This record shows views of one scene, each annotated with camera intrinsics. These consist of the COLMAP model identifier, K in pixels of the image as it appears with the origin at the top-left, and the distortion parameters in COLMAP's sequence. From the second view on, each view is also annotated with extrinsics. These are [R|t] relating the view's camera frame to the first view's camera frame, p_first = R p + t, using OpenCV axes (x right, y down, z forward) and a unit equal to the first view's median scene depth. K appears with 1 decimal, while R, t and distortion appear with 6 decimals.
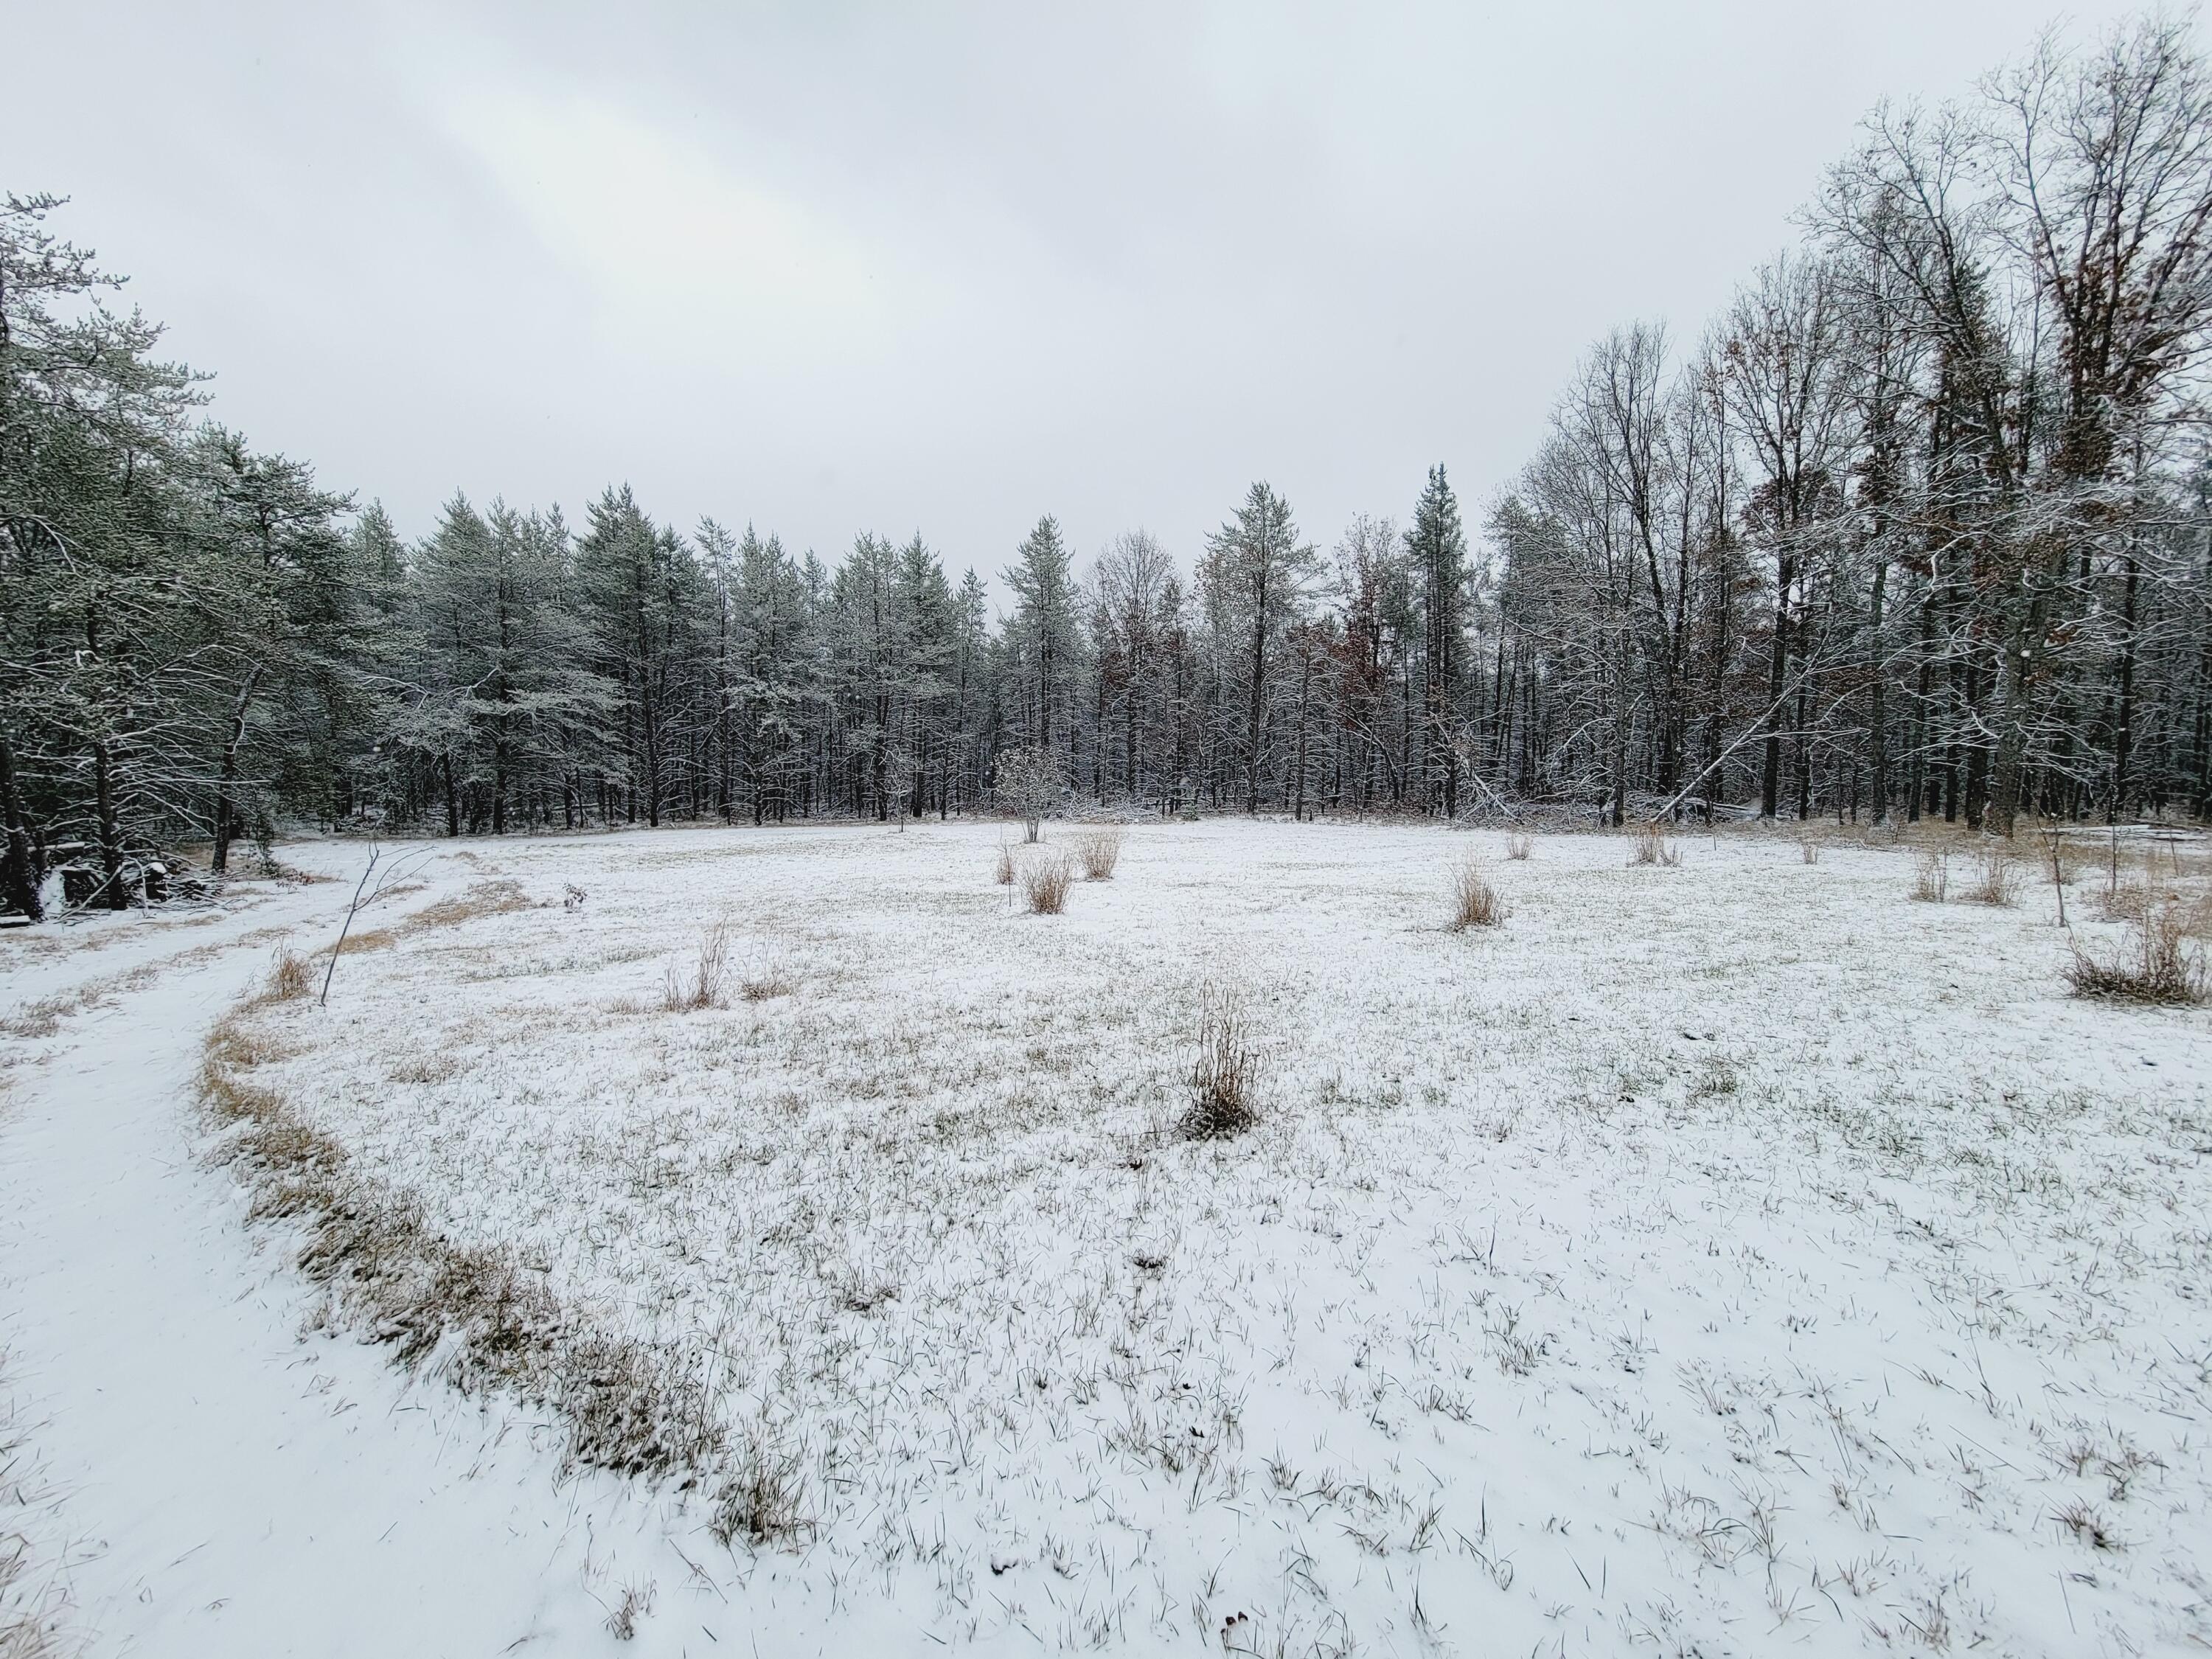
lens RADIAL K [[898.0, 0, 1105.0], [0, 898.0, 836.1], [0, 0, 1]] dist [-0.000529, -0.001117]
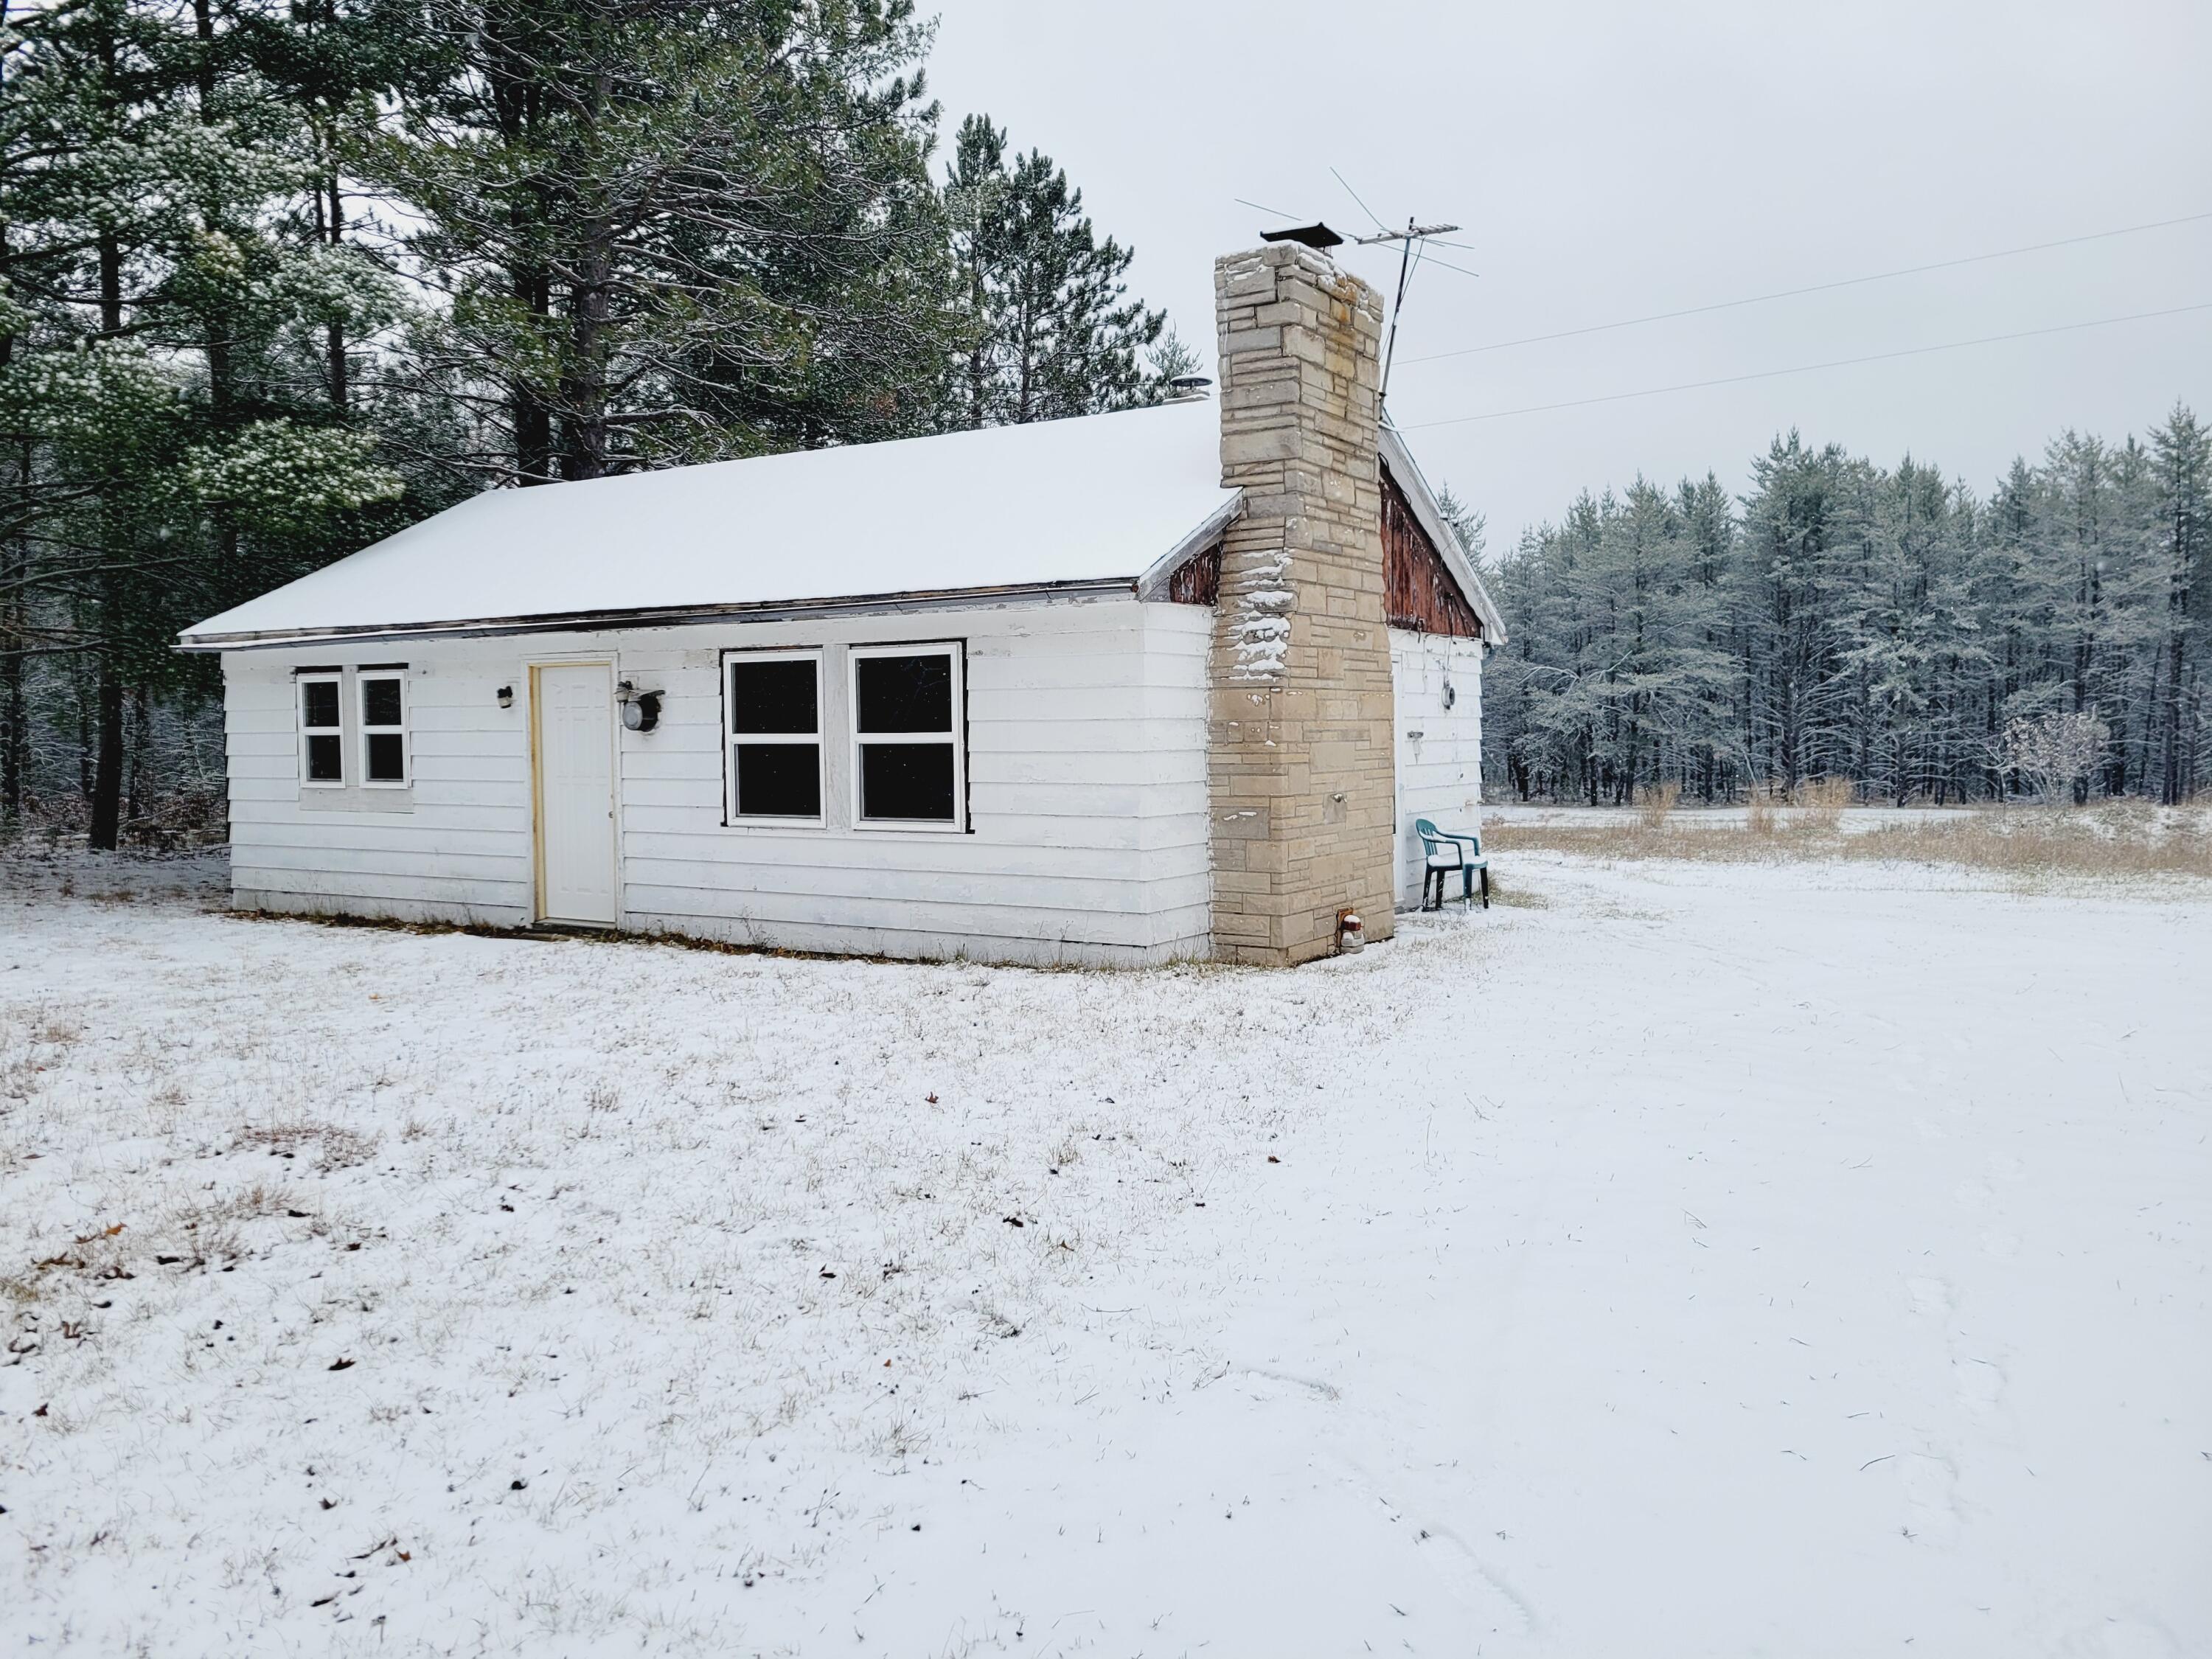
lens RADIAL K [[1667.5, 0, 1093.3], [0, 1667.5, 810.7], [0, 0, 1]] dist [0.056760, -0.028969]
pose [[0.481033, 0.024794, -0.876352, 0.734033], [-0.053102, 0.998589, -0.000895, 0.037543], [0.875093, 0.046966, 0.481670, -0.491744]]
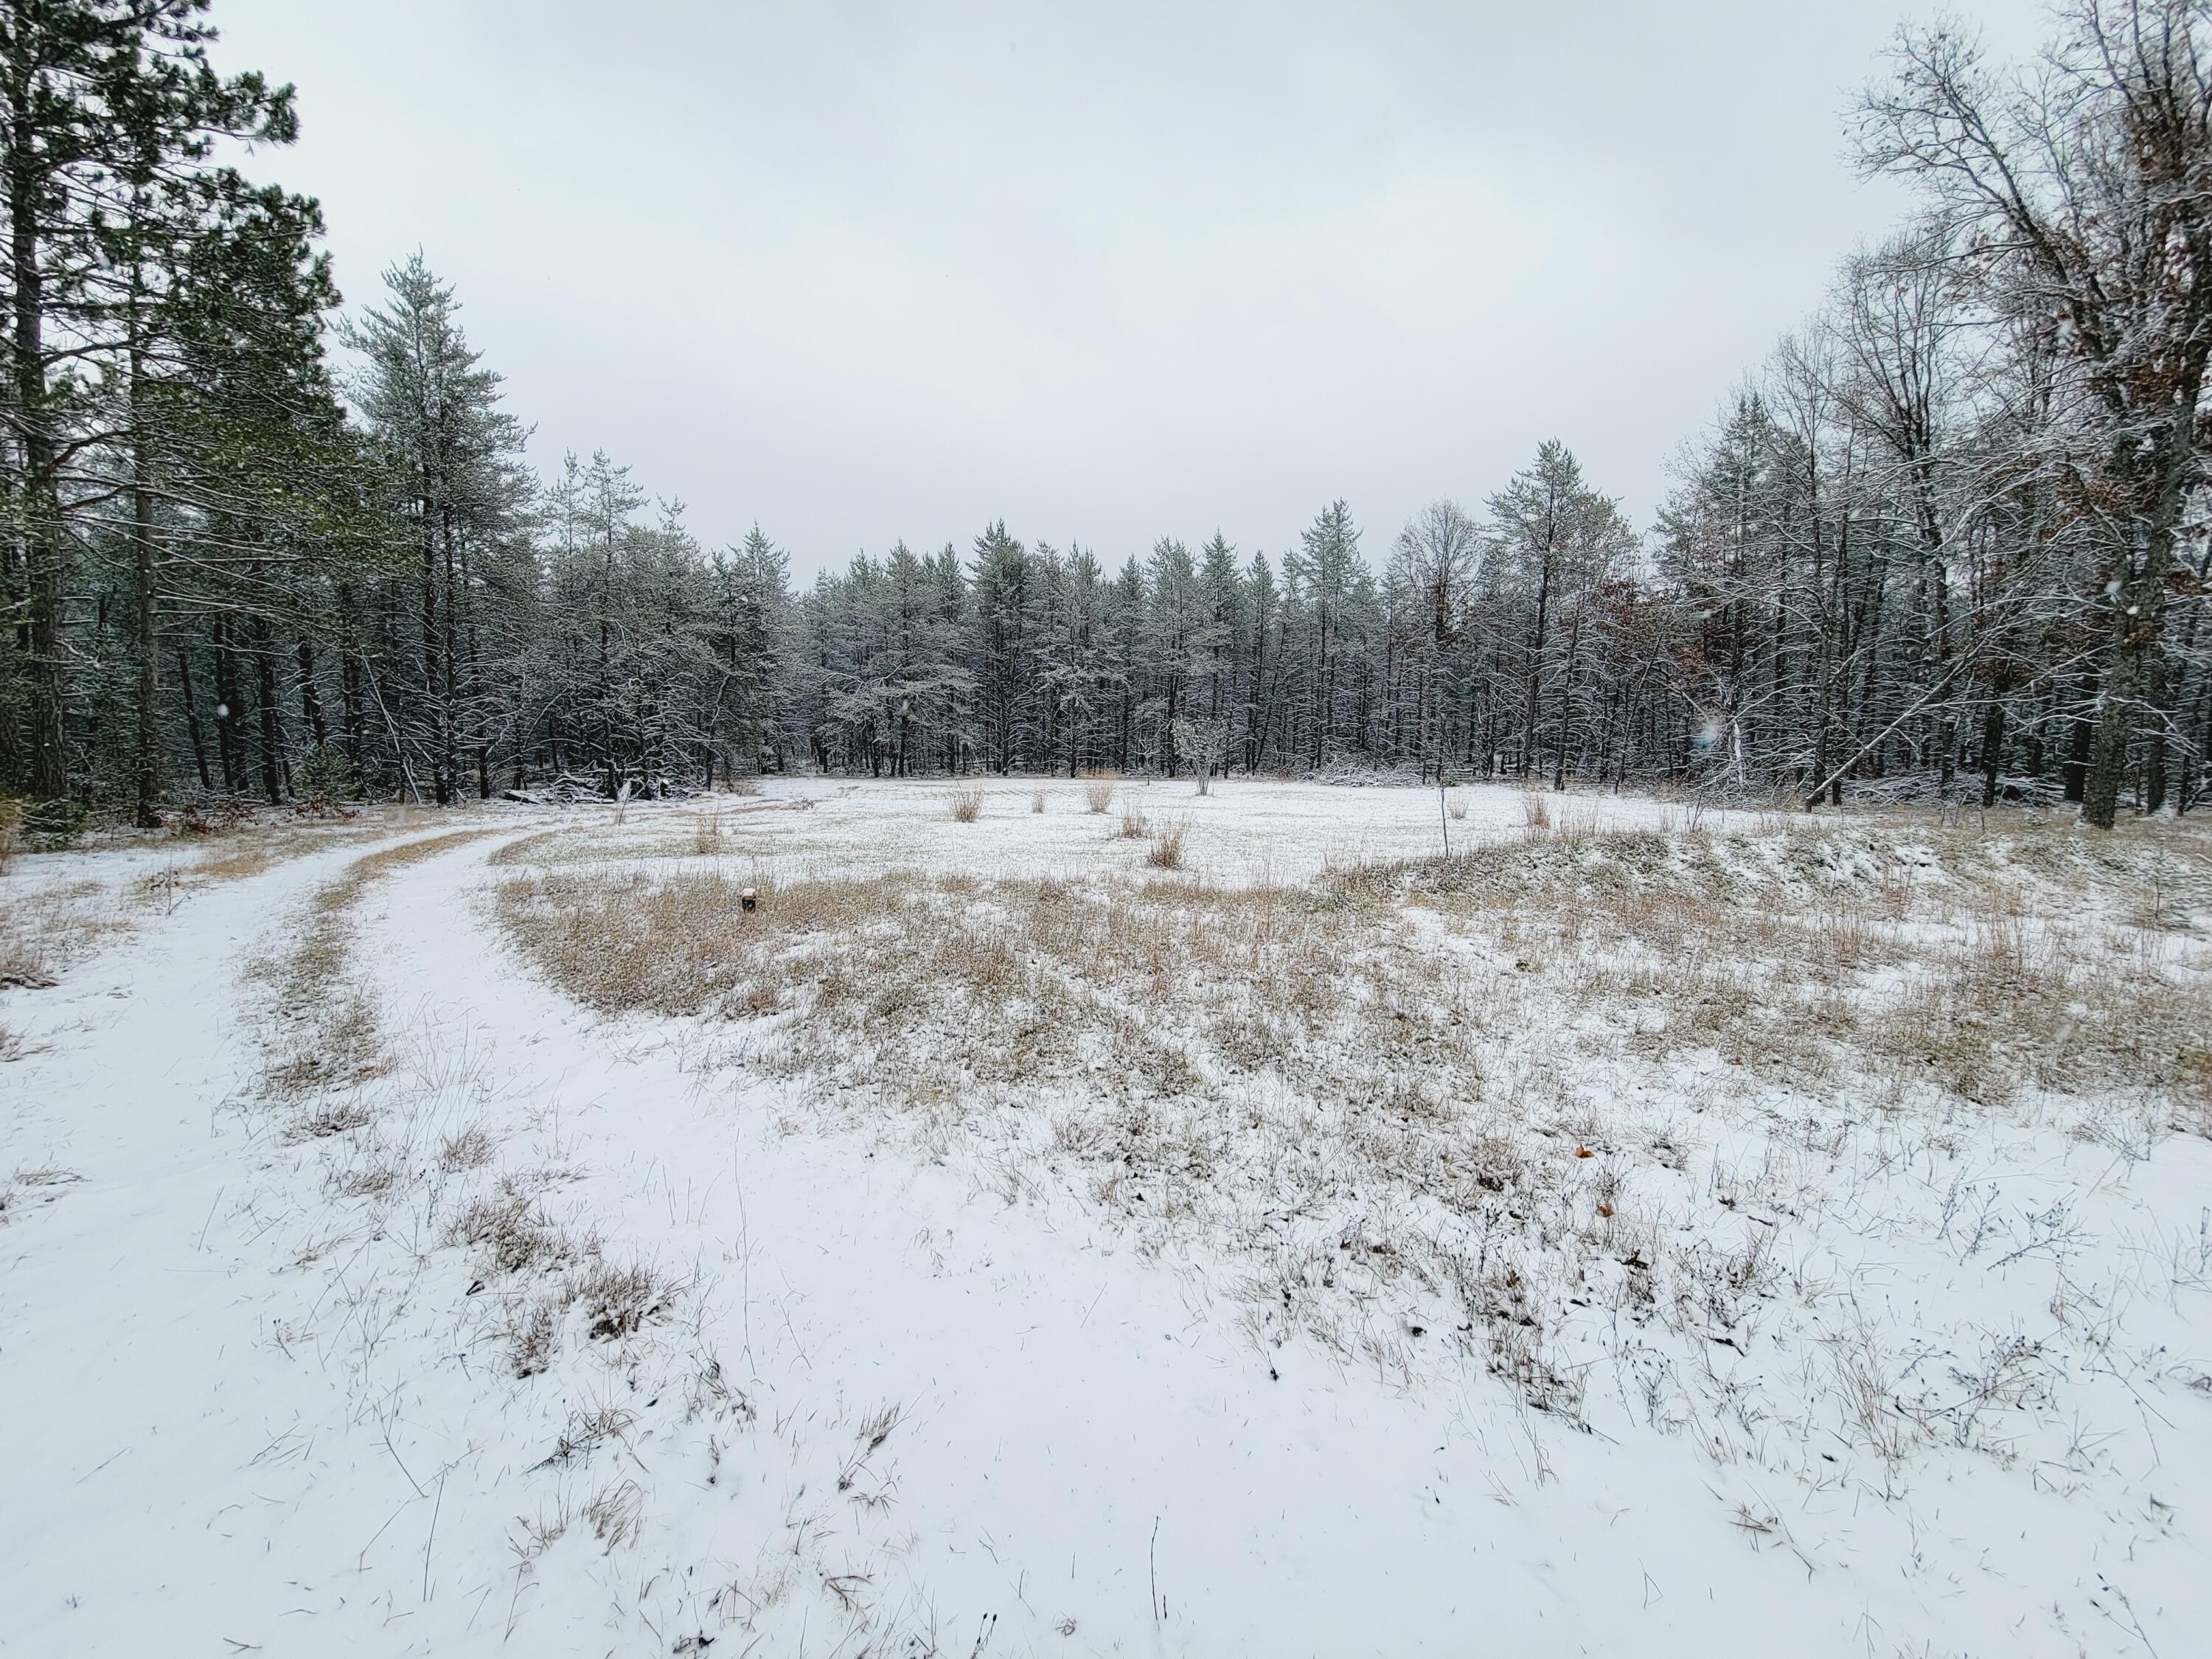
lens RADIAL K [[898.0, 0, 1099.8], [0, 898.0, 830.9], [0, 0, 1]] dist [-0.000529, -0.001117]
pose [[0.869994, 0.059444, -0.489467, 0.326557], [-0.042378, 0.998047, 0.045886, 0.004312], [0.491238, -0.019178, 0.870814, -0.122192]]
